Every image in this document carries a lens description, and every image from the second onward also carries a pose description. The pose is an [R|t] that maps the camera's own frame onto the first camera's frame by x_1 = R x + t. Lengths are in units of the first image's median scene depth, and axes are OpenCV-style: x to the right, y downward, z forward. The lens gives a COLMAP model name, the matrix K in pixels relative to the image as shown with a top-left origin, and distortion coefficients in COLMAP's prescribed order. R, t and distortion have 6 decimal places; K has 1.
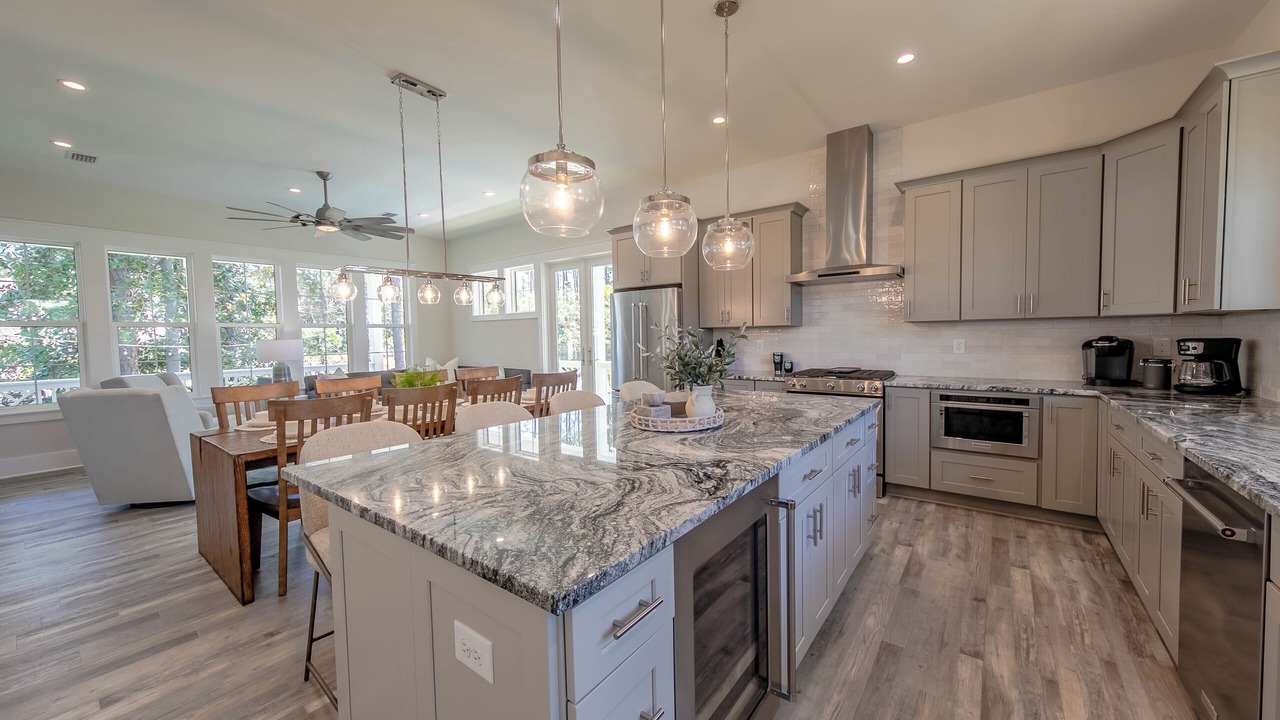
lens RADIAL K [[465.0, 0, 643.5], [0, 465.0, 363.5], [0, 0, 1]] dist [-0.000499, -0.000010]
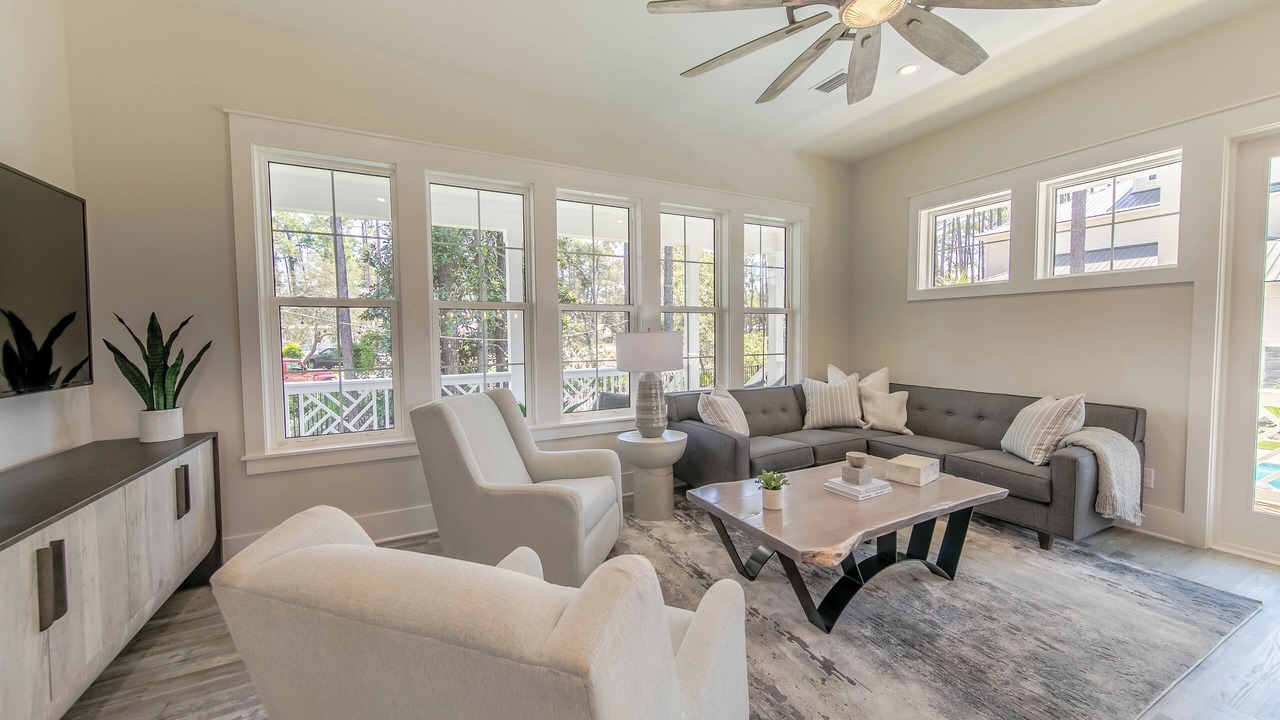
lens RADIAL K [[471.6, 0, 645.3], [0, 471.6, 356.0], [0, 0, 1]] dist [0.001077, 0.000038]
pose [[0.901962, 0.024545, -0.431116, -0.993943], [-0.026697, 0.999643, 0.001059, -0.041976], [0.430988, 0.010554, 0.902296, 0.886955]]
